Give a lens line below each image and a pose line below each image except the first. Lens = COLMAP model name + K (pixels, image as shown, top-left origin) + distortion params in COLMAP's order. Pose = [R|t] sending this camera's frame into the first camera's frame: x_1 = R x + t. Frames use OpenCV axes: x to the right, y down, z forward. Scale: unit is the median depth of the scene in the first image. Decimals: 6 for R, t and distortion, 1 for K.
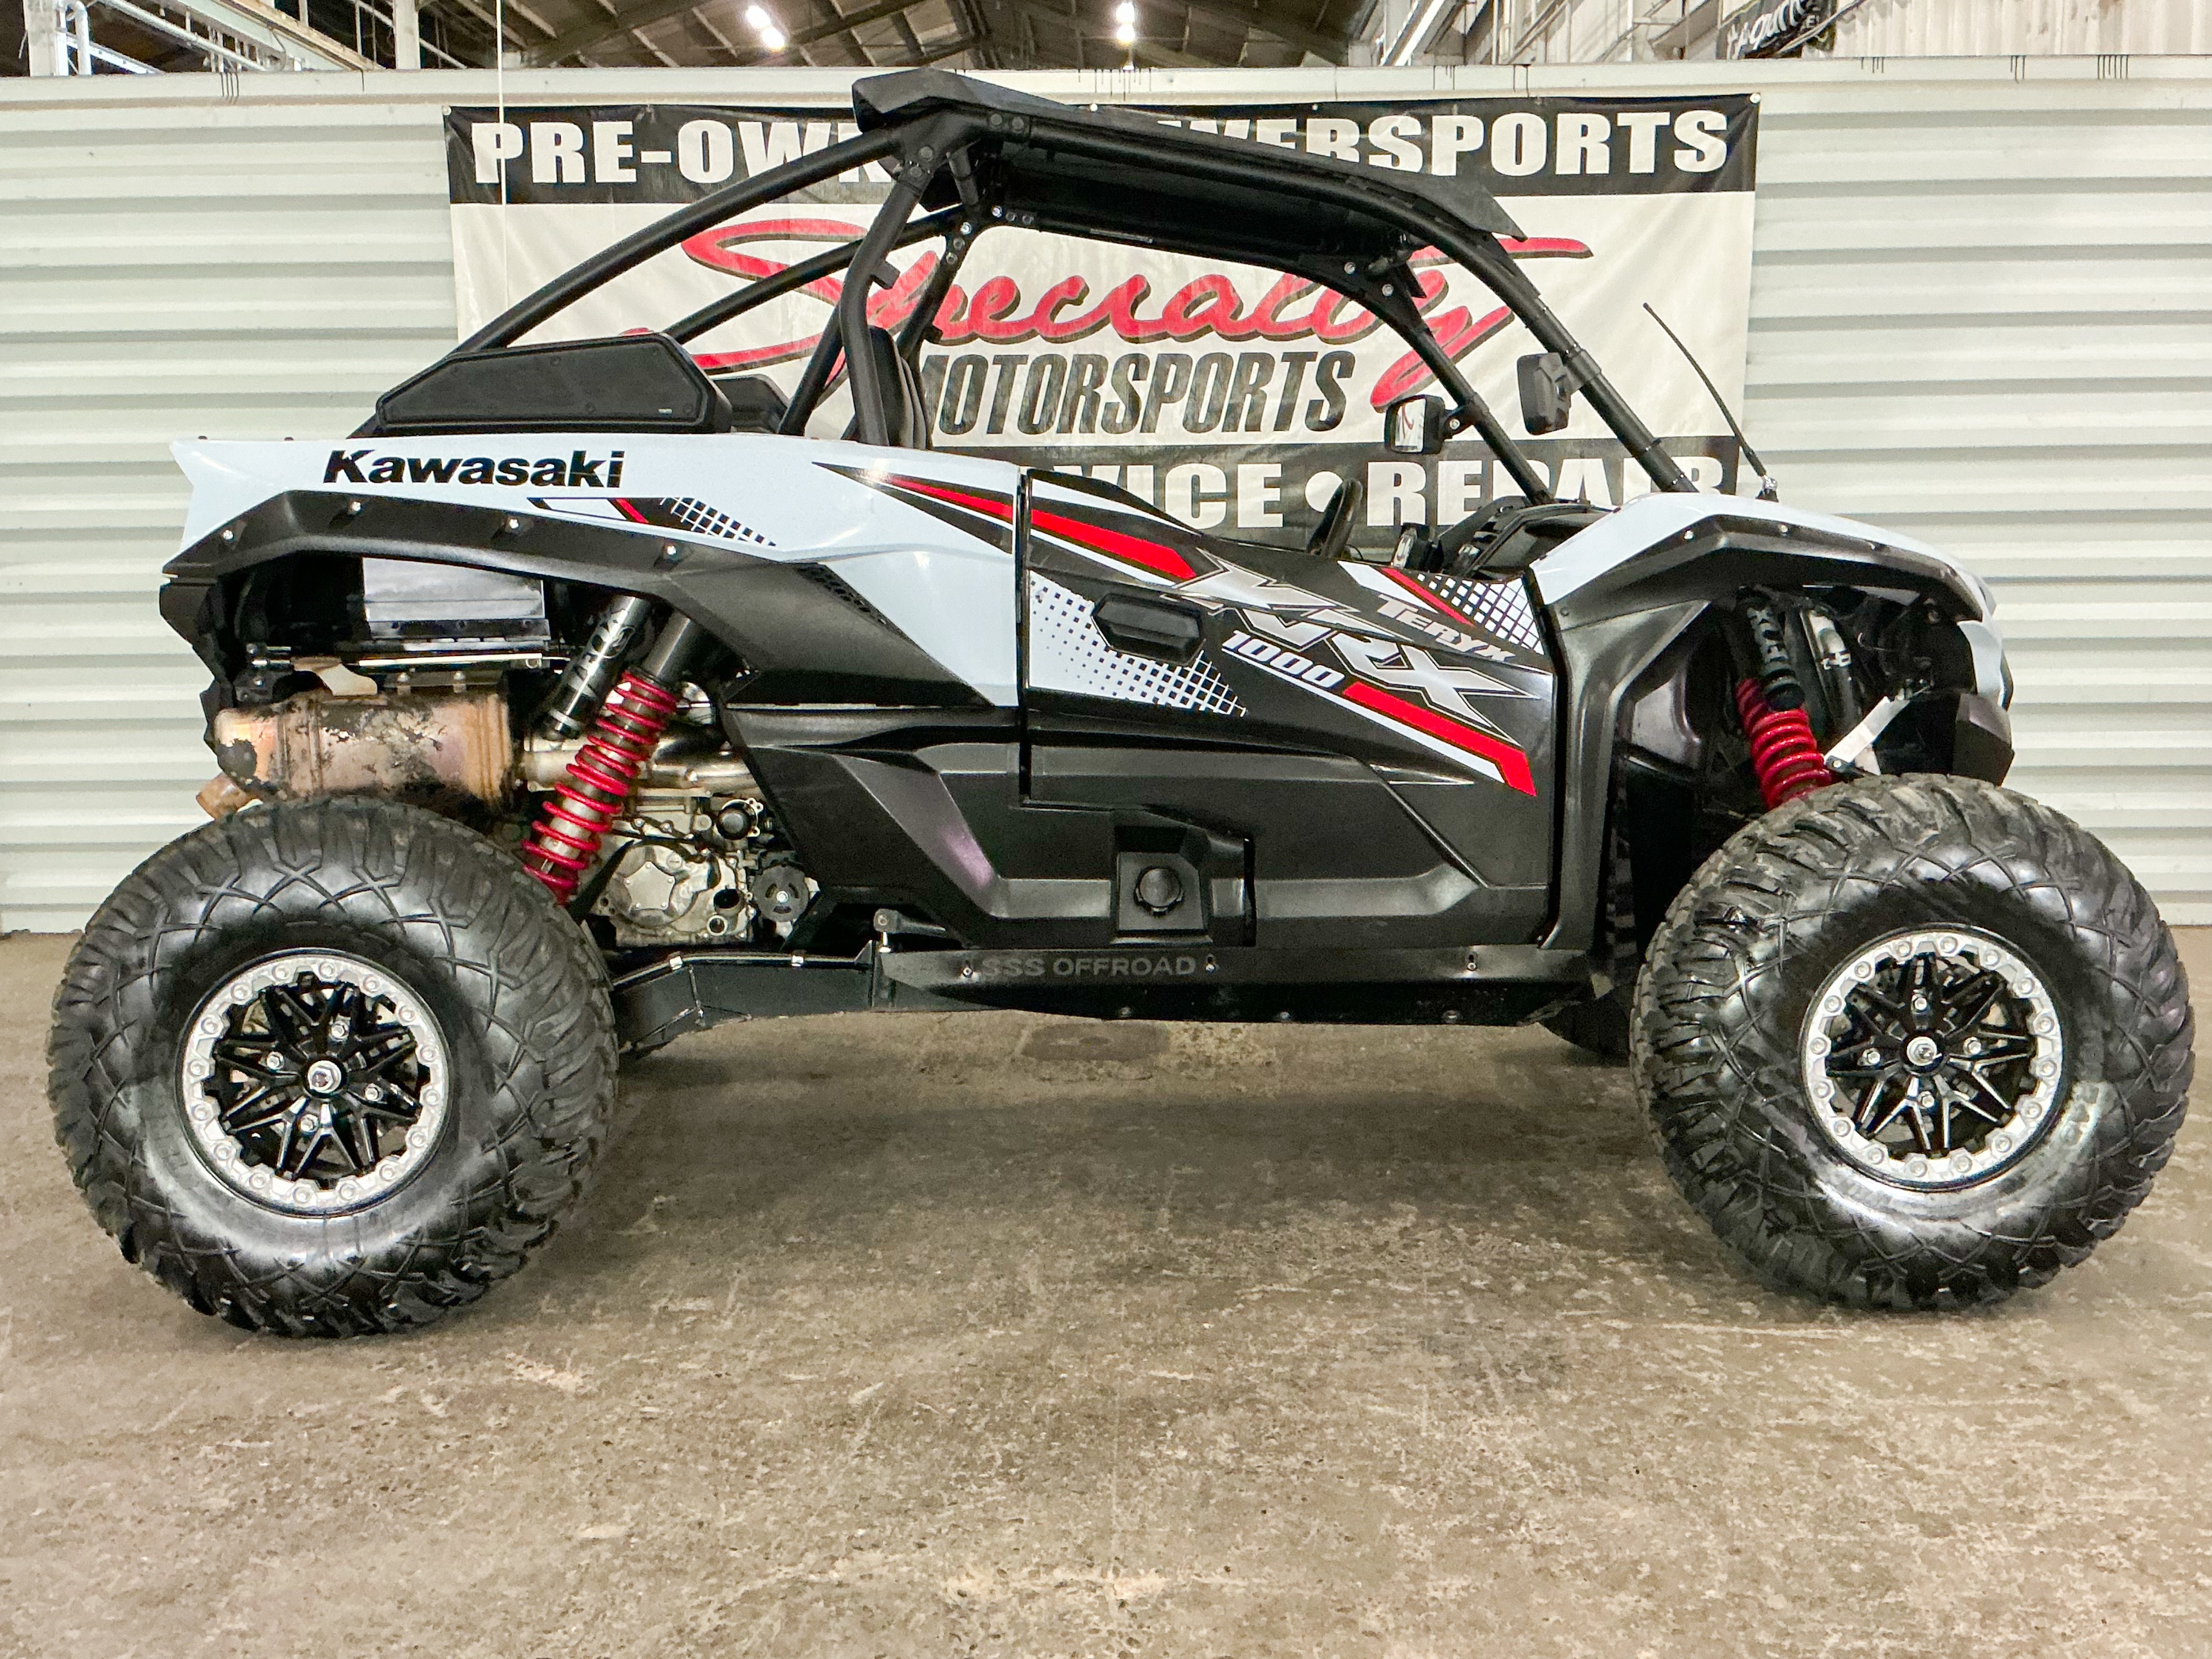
lens RADIAL K [[2263.7, 0, 1104.8], [0, 2263.7, 827.5], [0, 0, 1]] dist [0.043463, 0.000000]
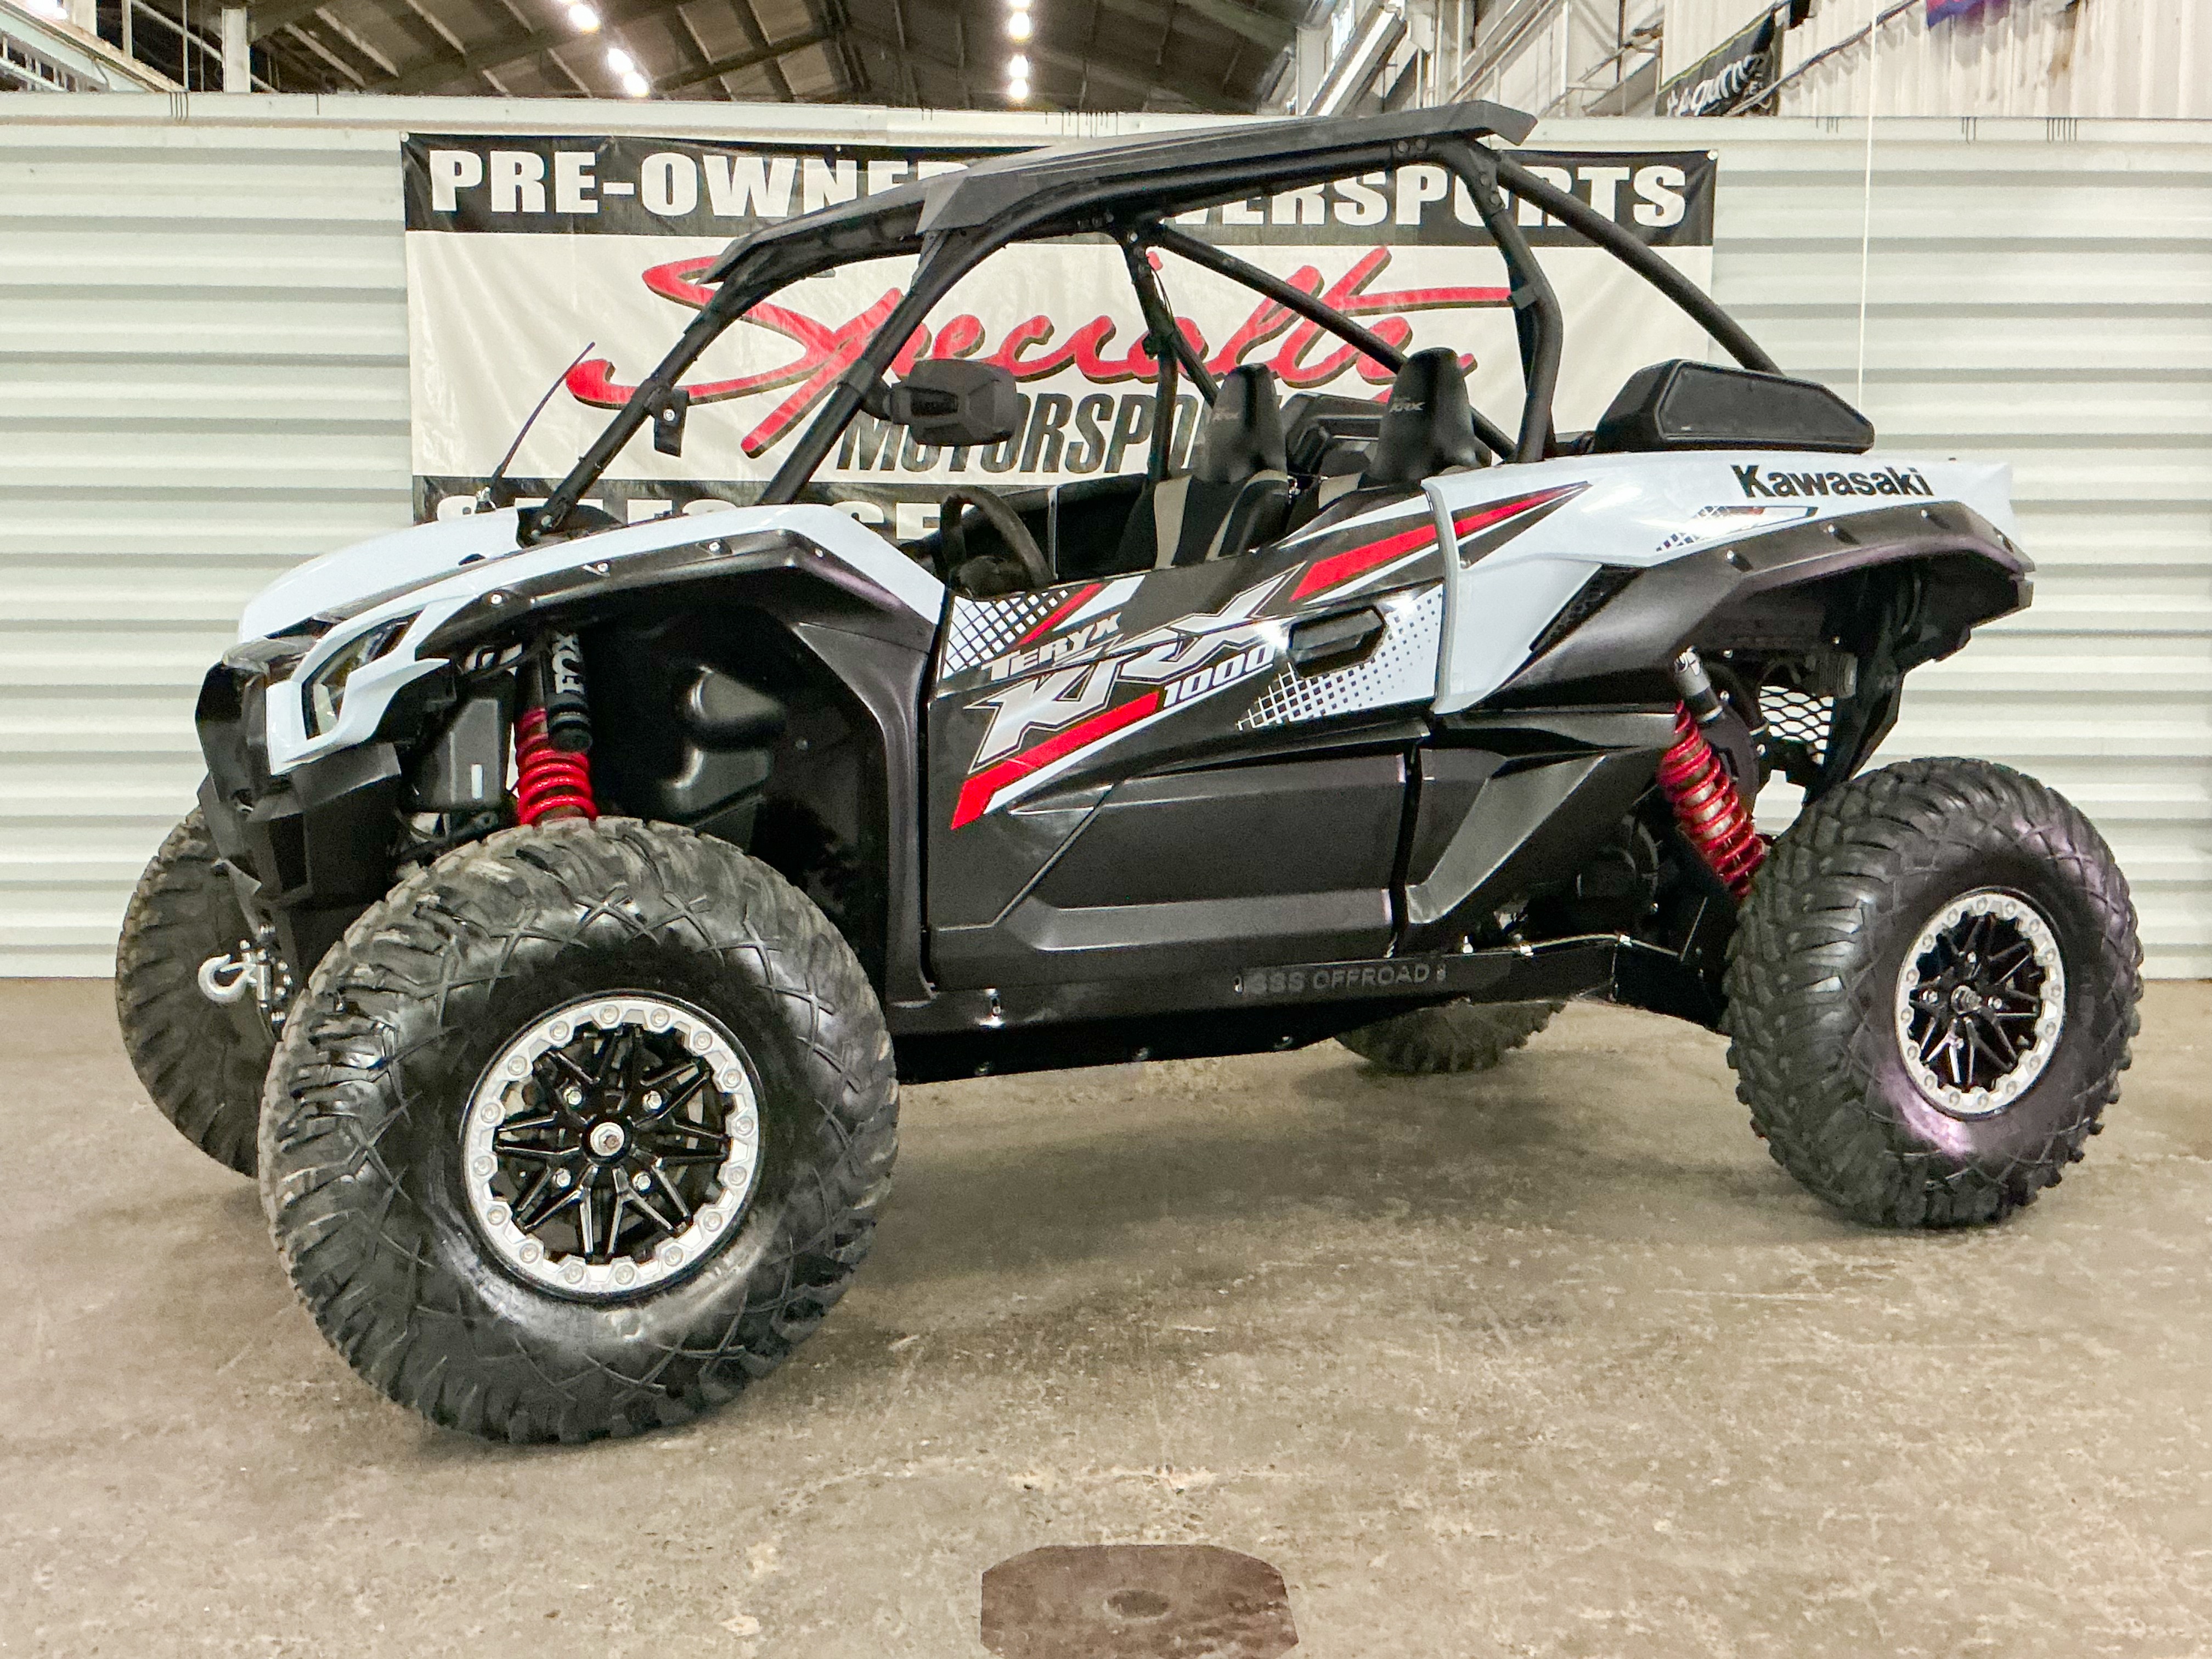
lens RADIAL K [[2535.6, 0, 1088.8], [0, 2535.6, 838.9], [0, 0, 1]] dist [0.064628, 0.000000]
pose [[0.998706, 0.008804, 0.050097, -0.072059], [-0.006226, 0.998660, -0.051374, 0.068564], [-0.050482, 0.050996, 0.997422, -0.161463]]
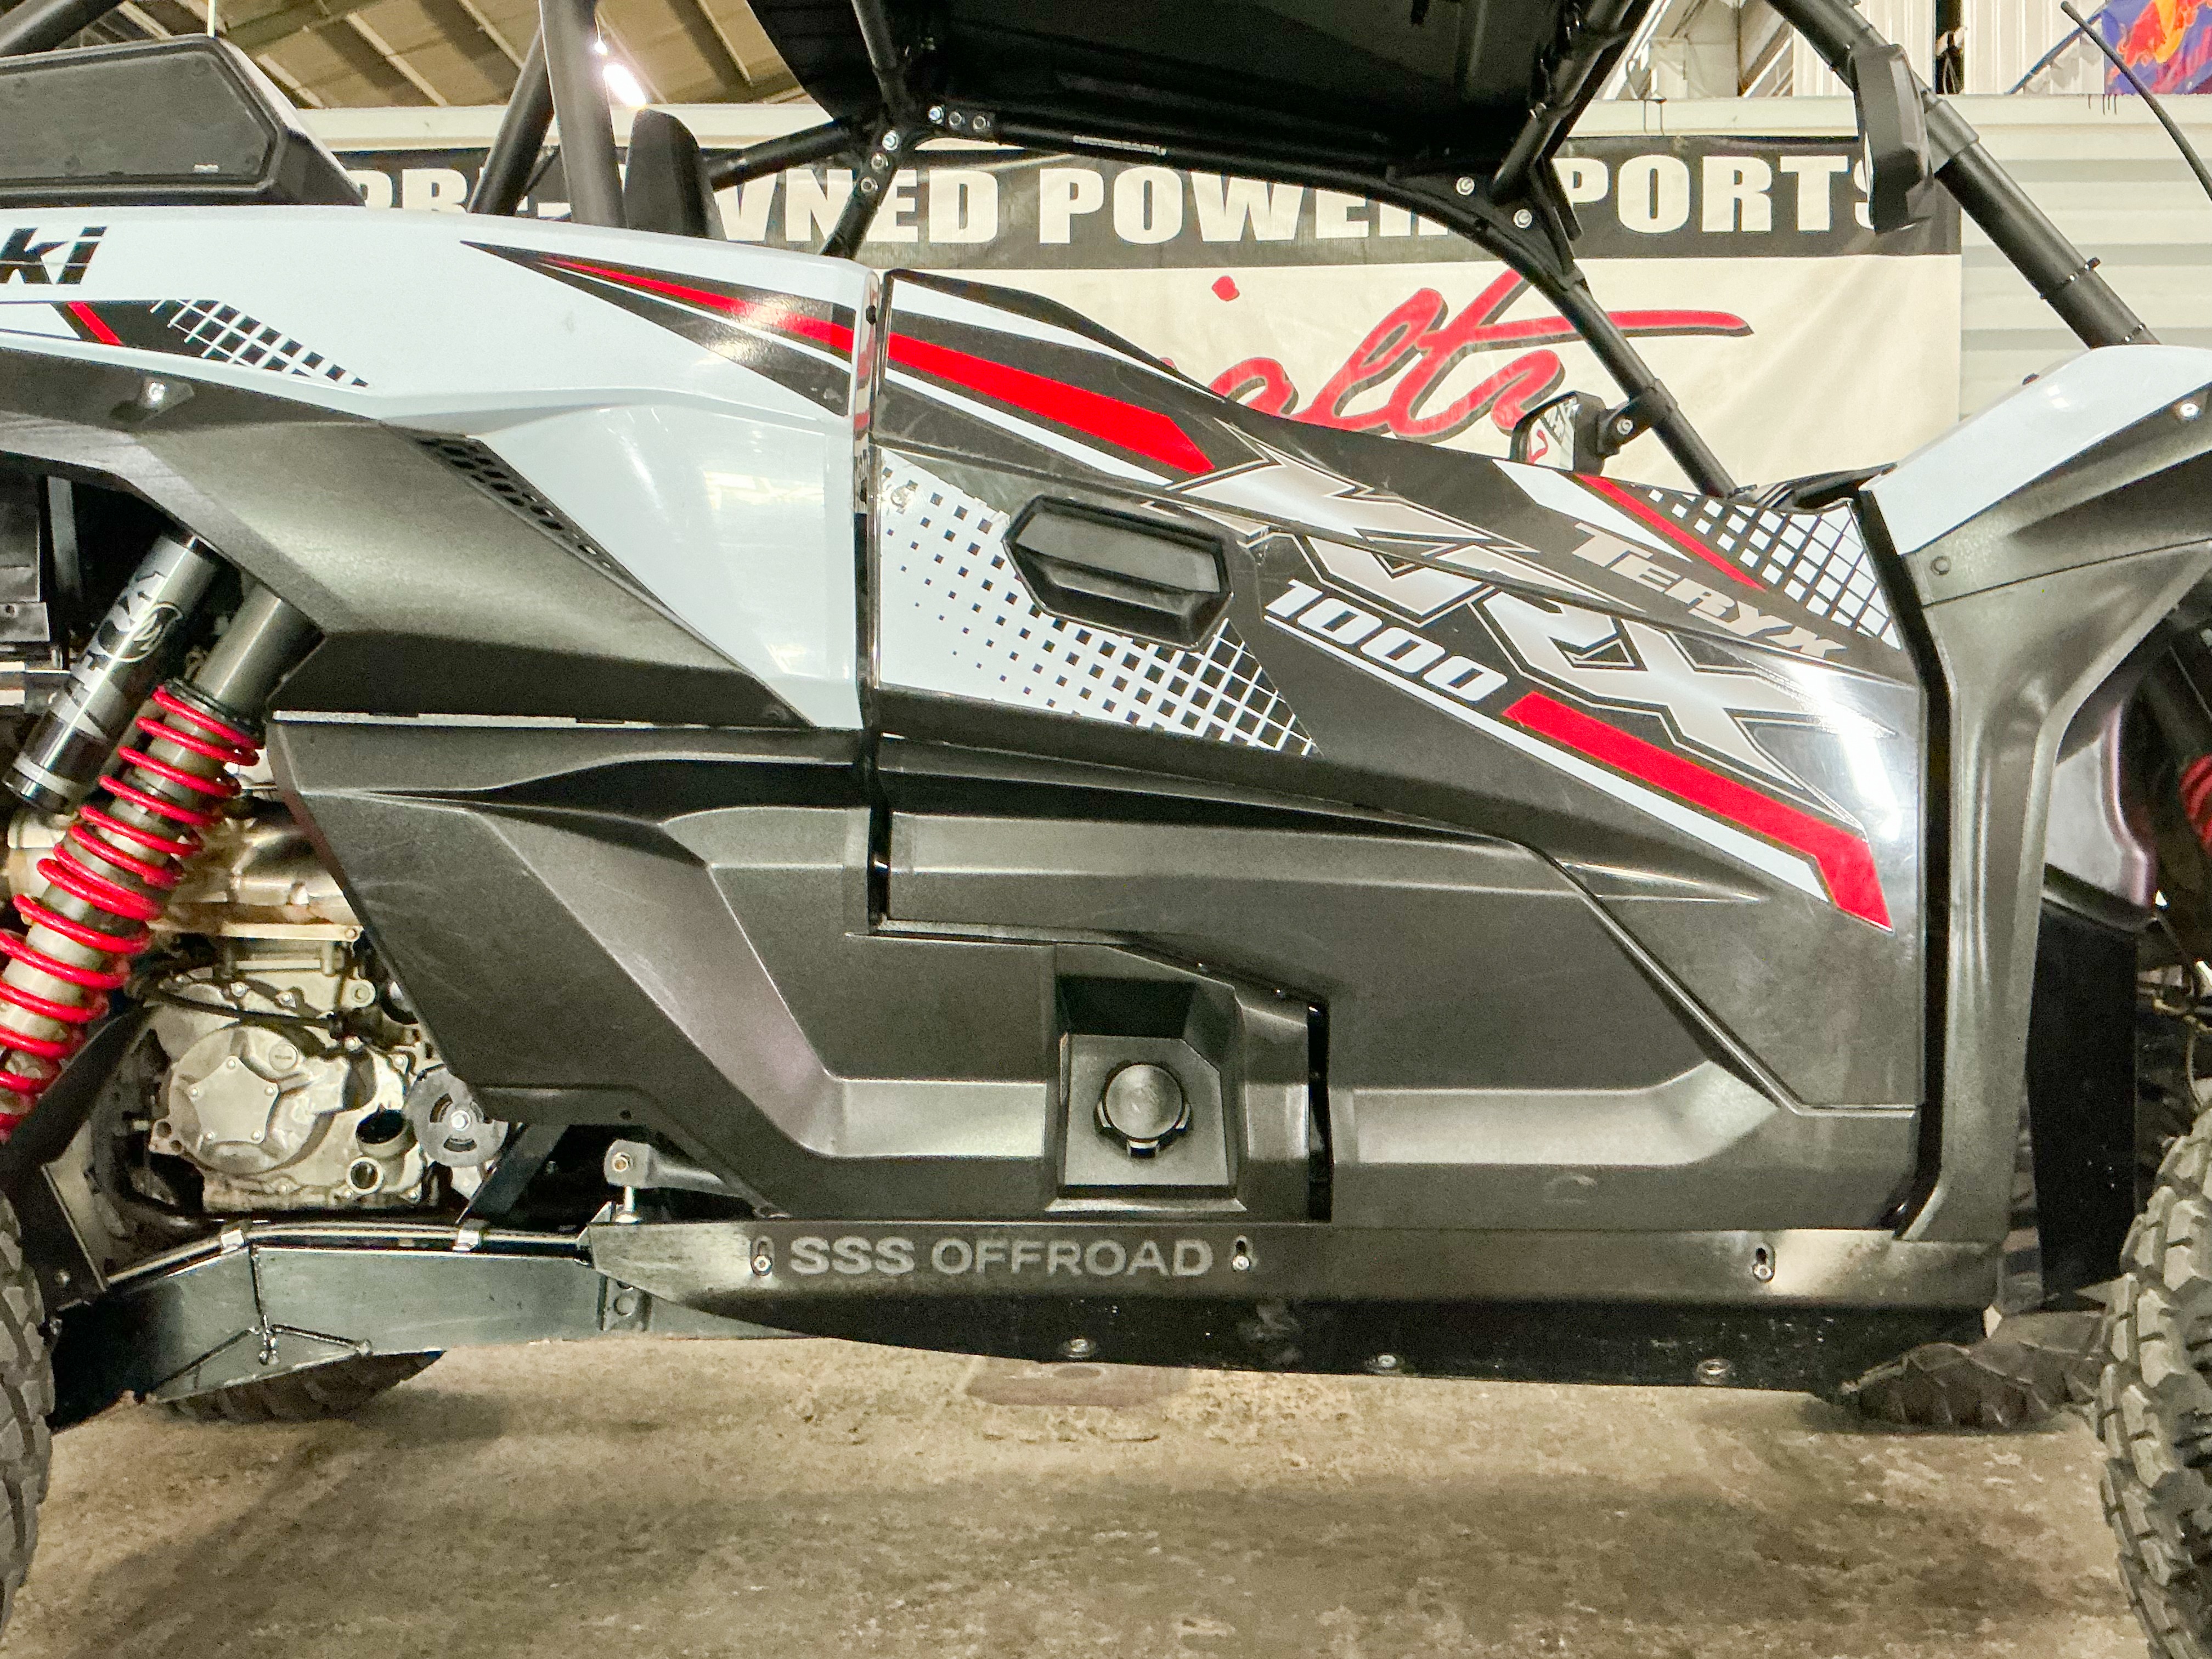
lens RADIAL K [[2008.8, 0, 1108.8], [0, 2008.8, 852.2], [0, 0, 1]] dist [0.021794, 0.000000]
pose [[0.999497, 0.009579, -0.030234, 0.029297], [-0.013731, 0.990021, -0.140250, 0.033996], [0.028589, 0.140595, 0.989654, 0.536866]]
